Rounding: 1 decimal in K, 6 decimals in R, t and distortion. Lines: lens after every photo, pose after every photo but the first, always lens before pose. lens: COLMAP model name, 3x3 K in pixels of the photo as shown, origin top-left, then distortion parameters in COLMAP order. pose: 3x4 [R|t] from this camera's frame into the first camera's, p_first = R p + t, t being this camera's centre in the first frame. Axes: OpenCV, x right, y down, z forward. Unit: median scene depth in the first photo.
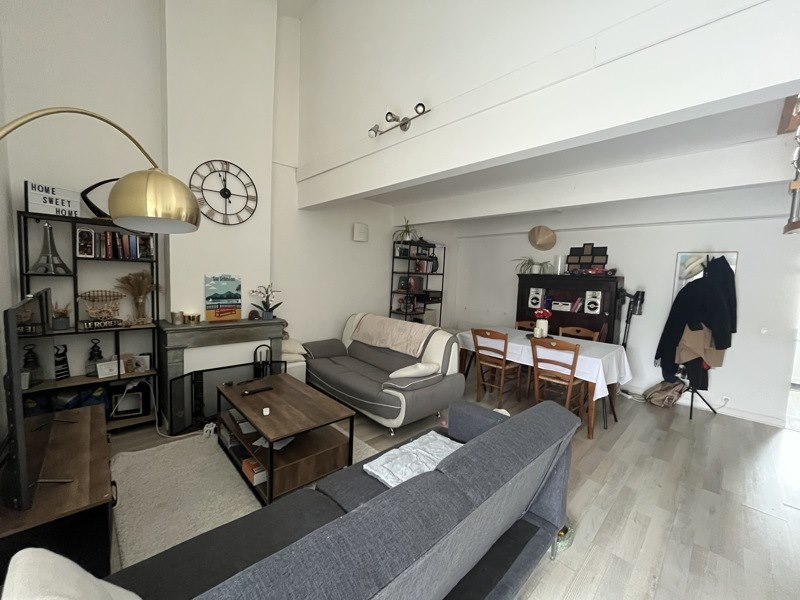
lens RADIAL K [[323.1, 0, 398.9], [0, 323.1, 300.4], [0, 0, 1]] dist [-0.001201, -0.000418]
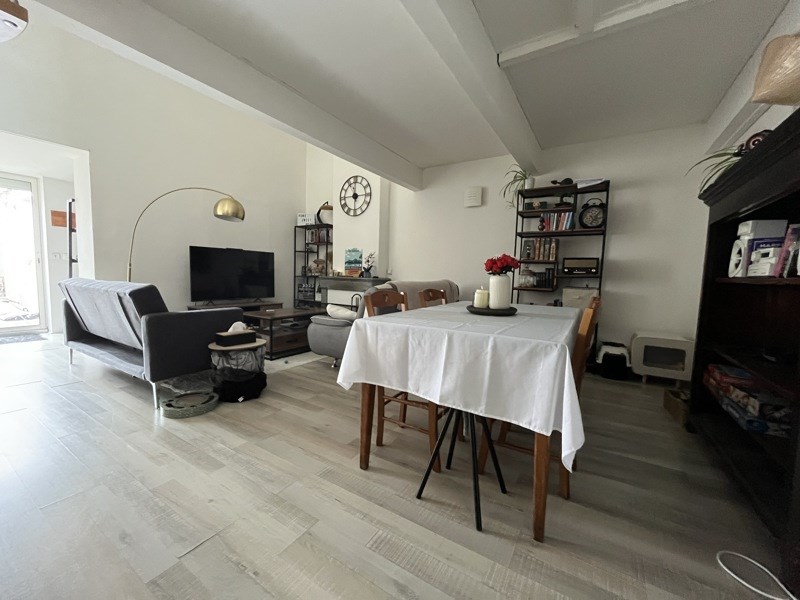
lens RADIAL K [[323.1, 0, 399.3], [0, 323.1, 300.8], [0, 0, 1]] dist [-0.001201, -0.000418]
pose [[0.248940, 0.048060, -0.967326, 1.072395], [-0.093460, 0.995299, 0.025398, 0.118533], [0.963999, 0.084084, 0.252261, 0.850019]]
